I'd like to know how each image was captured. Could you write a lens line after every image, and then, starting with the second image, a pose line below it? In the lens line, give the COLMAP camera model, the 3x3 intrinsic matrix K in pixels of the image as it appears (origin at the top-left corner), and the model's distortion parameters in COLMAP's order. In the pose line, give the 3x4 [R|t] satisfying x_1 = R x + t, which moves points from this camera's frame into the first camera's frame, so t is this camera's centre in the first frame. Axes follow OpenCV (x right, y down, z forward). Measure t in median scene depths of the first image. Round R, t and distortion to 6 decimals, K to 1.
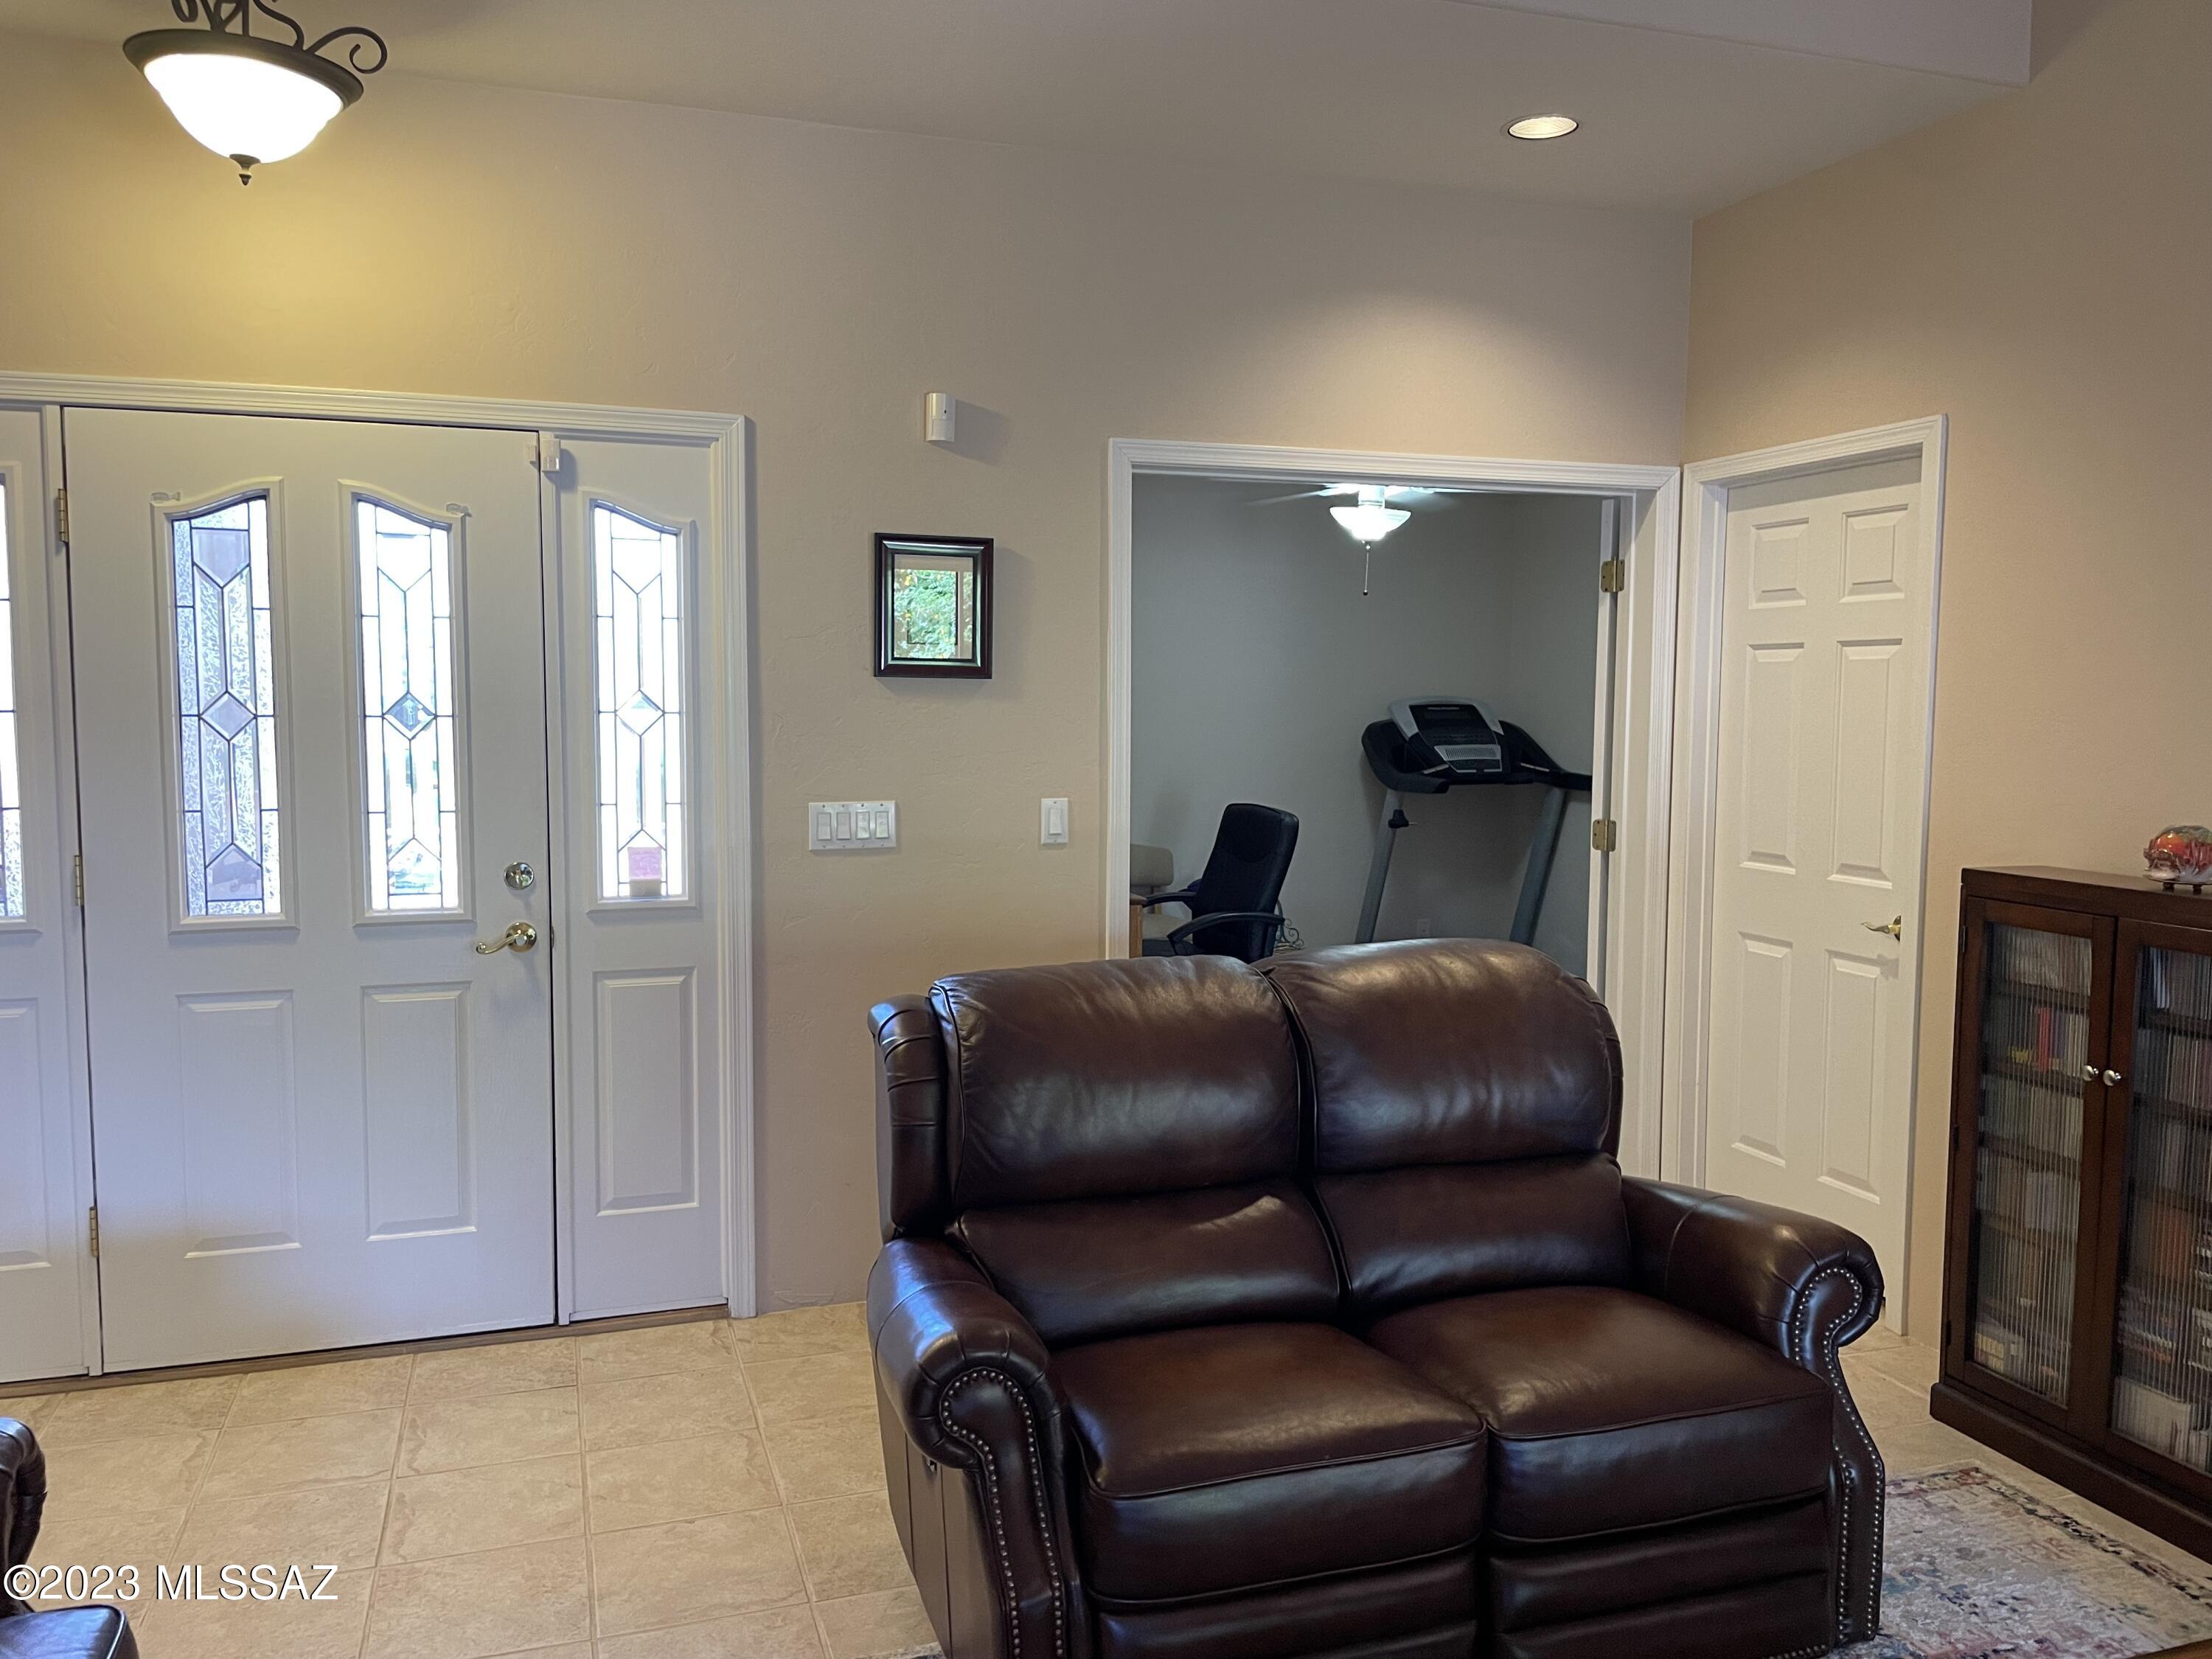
lens RADIAL K [[1670.2, 0, 1113.3], [0, 1670.2, 831.8], [0, 0, 1]] dist [0.085218, -0.116865]
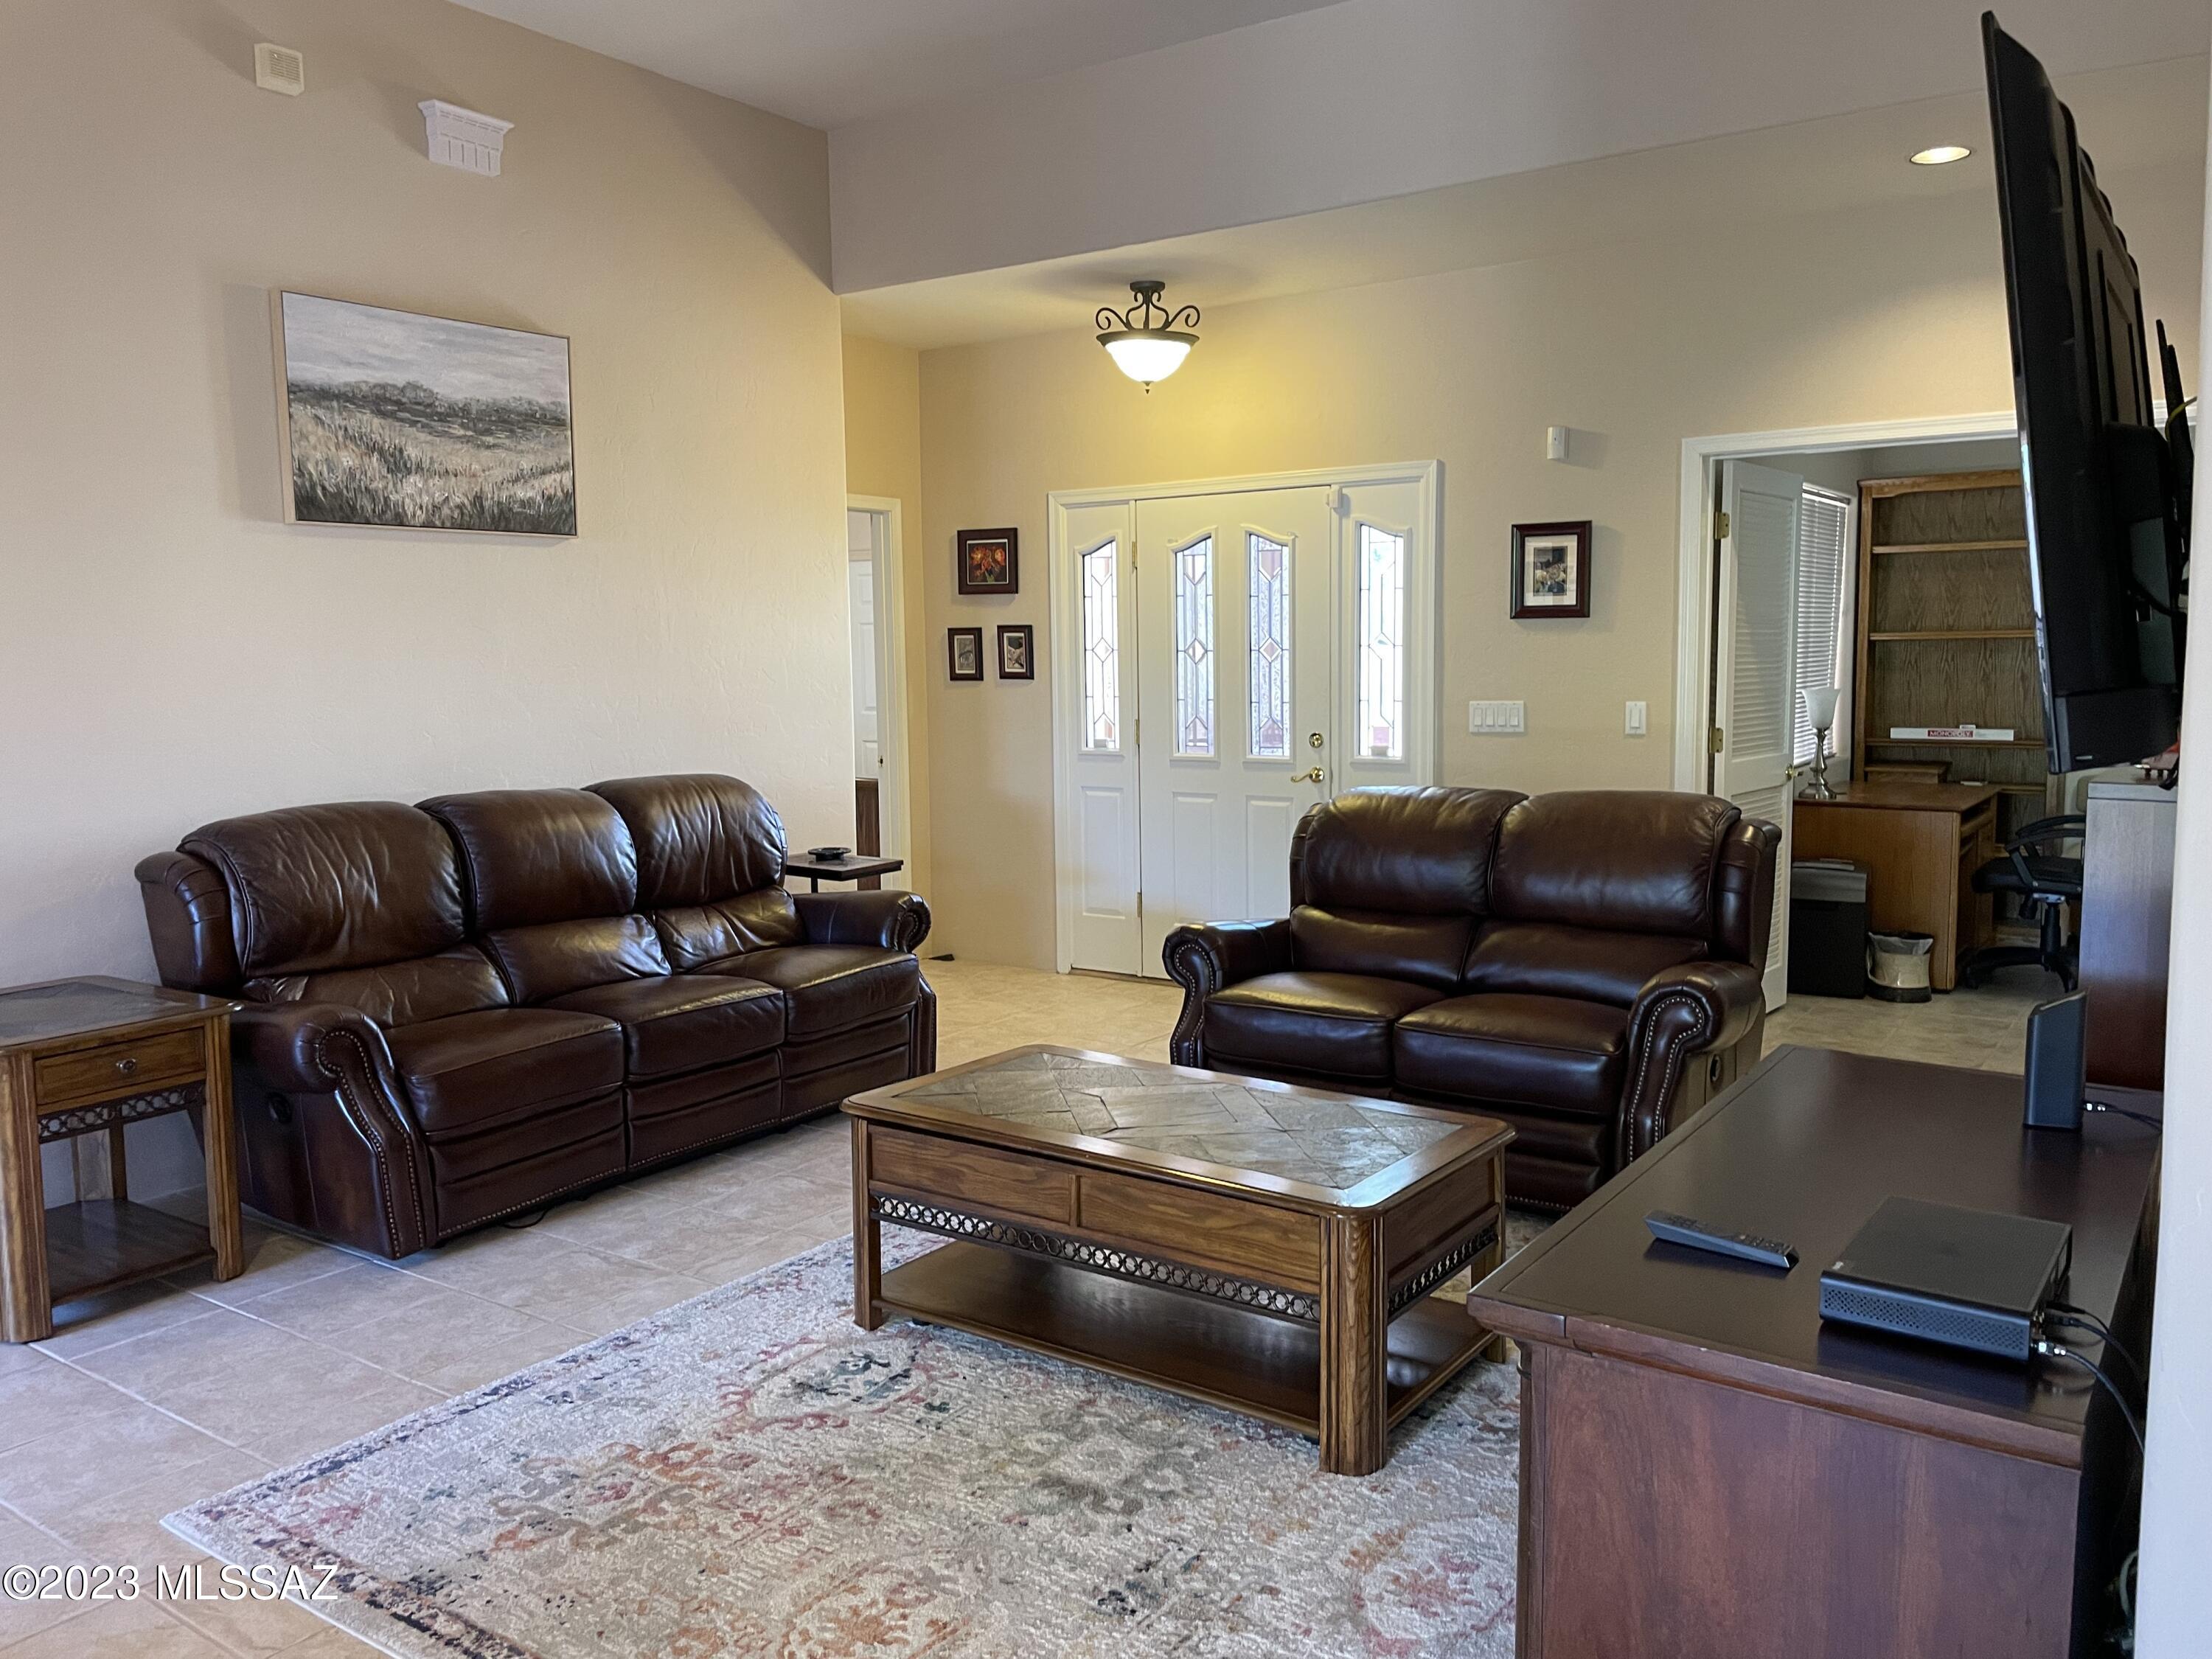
lens RADIAL K [[1670.2, 0, 1097.6], [0, 1670.2, 813.1], [0, 0, 1]] dist [0.085218, -0.116865]
pose [[0.587739, 0.065367, -0.806406, 0.946064], [-0.051867, 0.997725, 0.043073, 0.040020], [0.807387, 0.016510, 0.589792, -0.217788]]
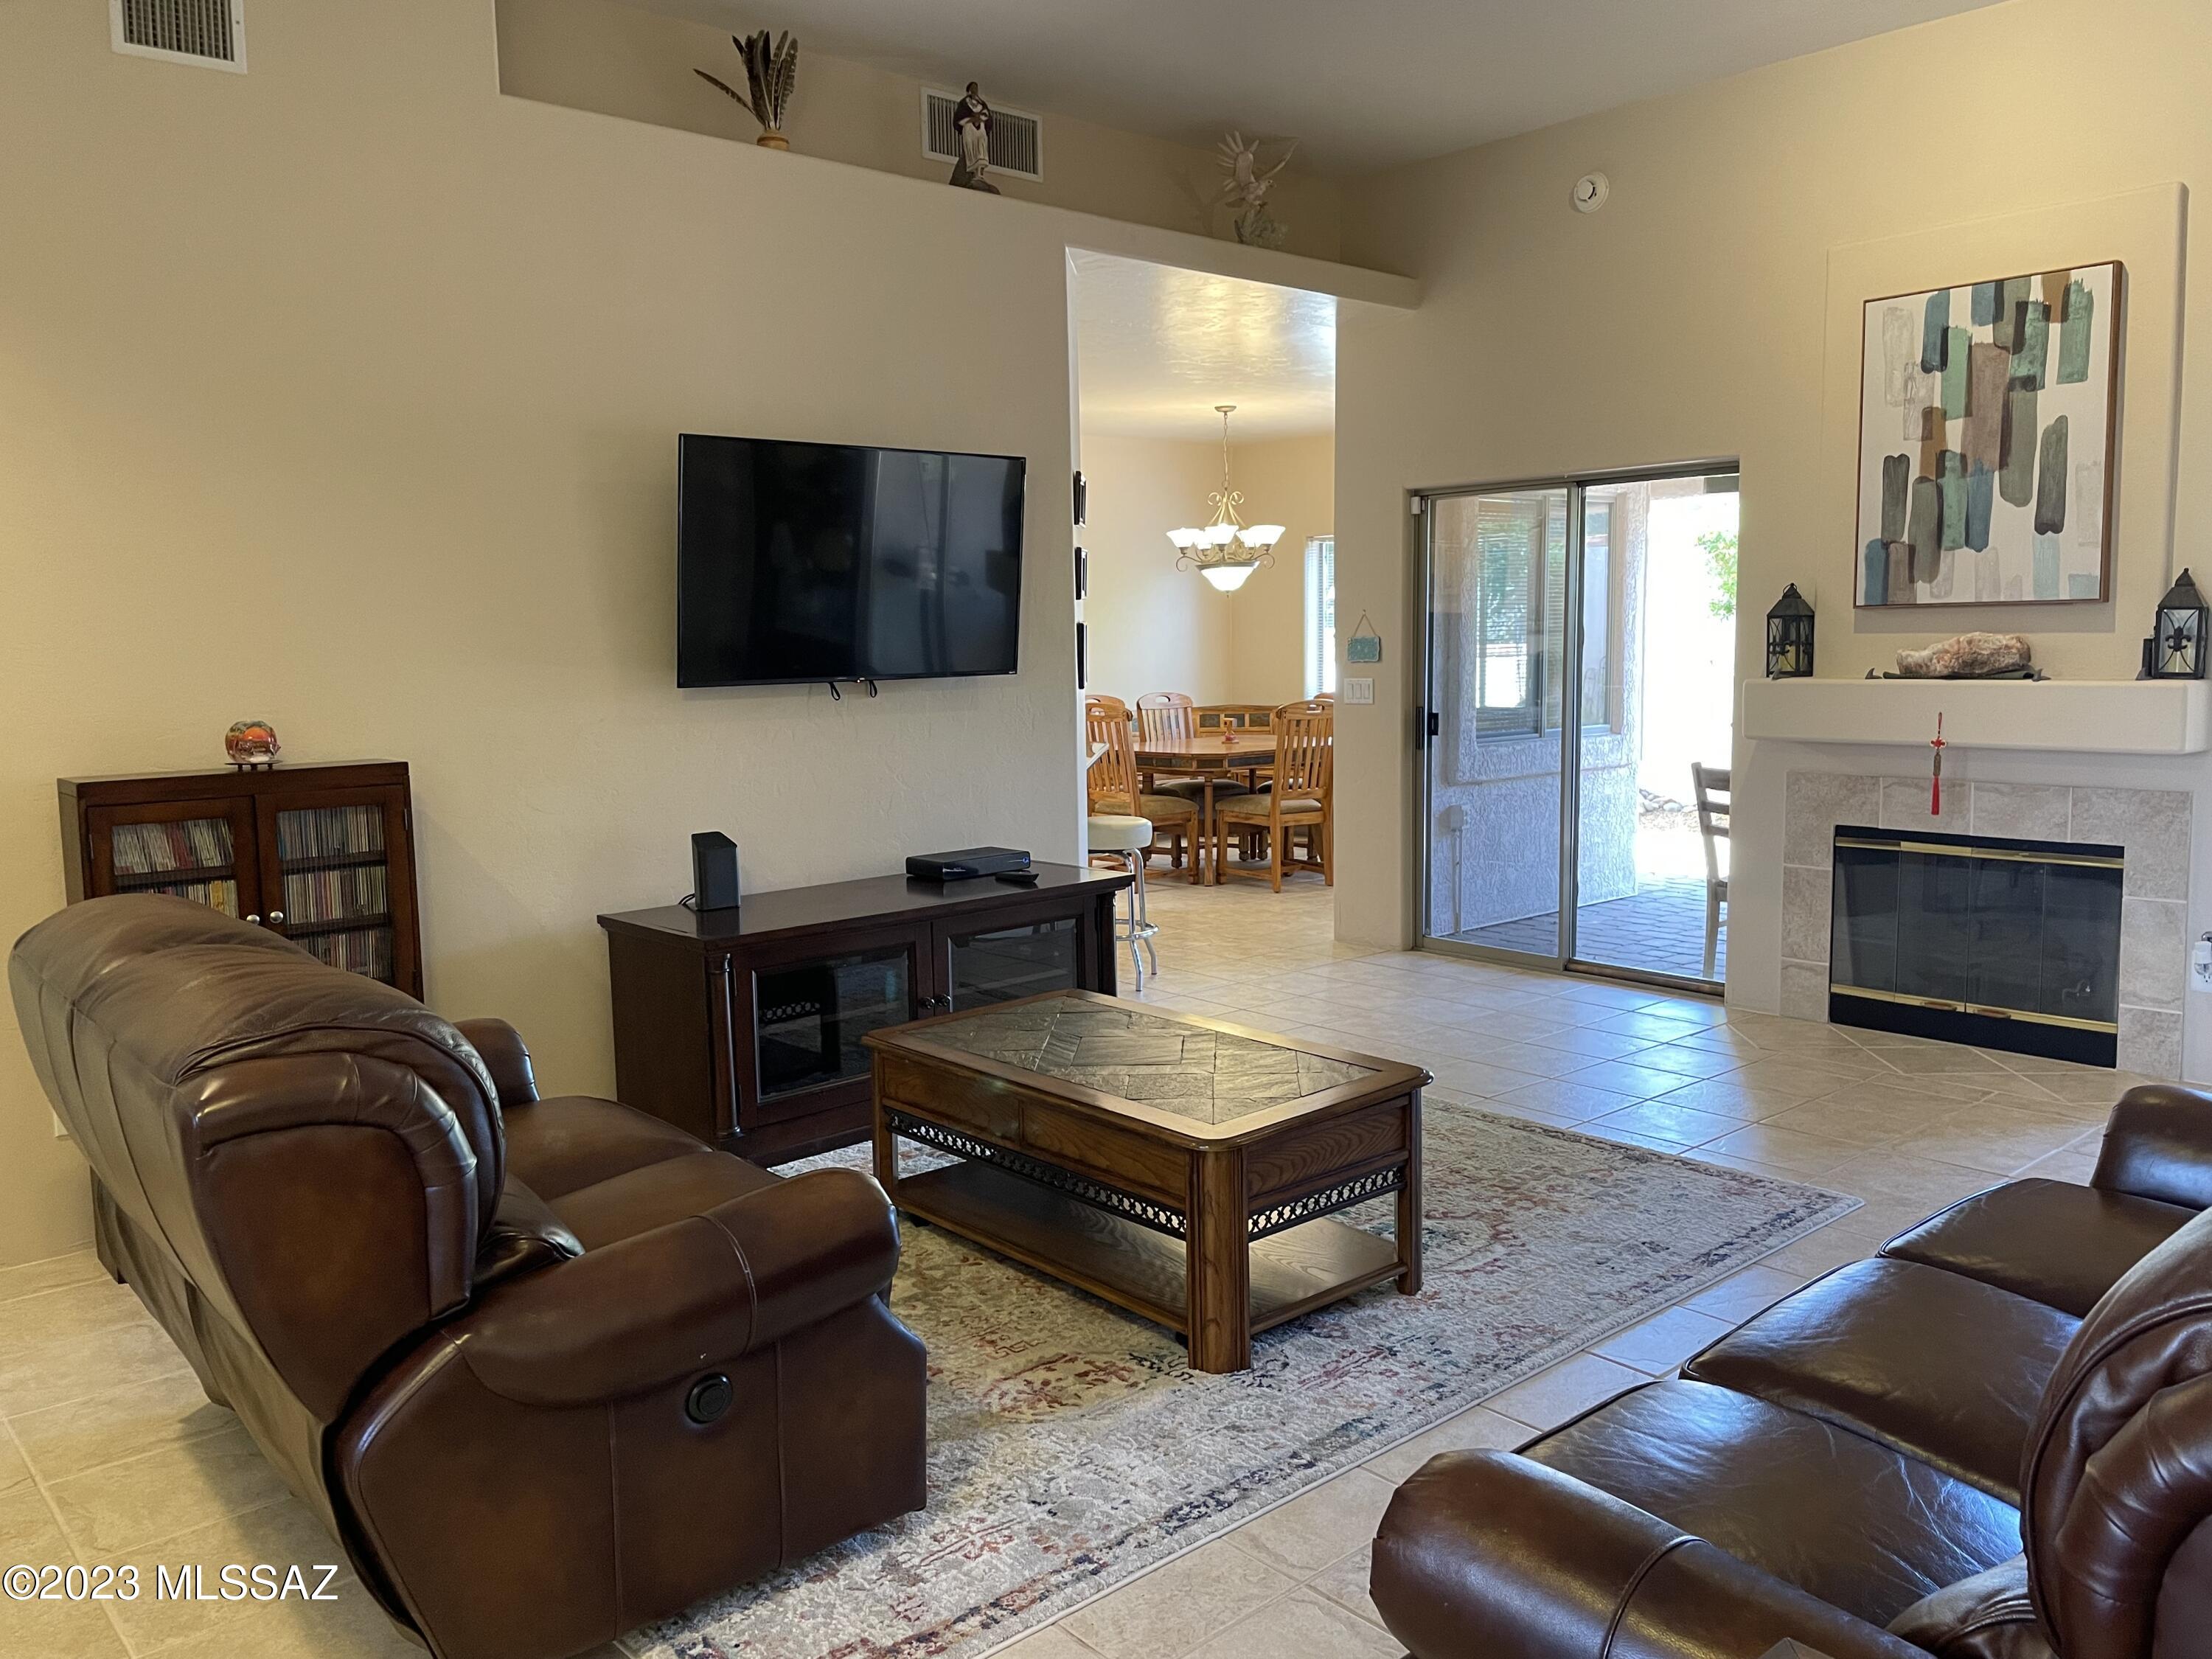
lens RADIAL K [[1670.2, 0, 1101.9], [0, 1670.2, 829.0], [0, 0, 1]] dist [0.085218, -0.116865]
pose [[-0.390115, -0.107777, 0.914437, -0.699989], [0.088978, 0.984065, 0.153943, -0.054319], [-0.916457, 0.141420, -0.374309, 0.751011]]
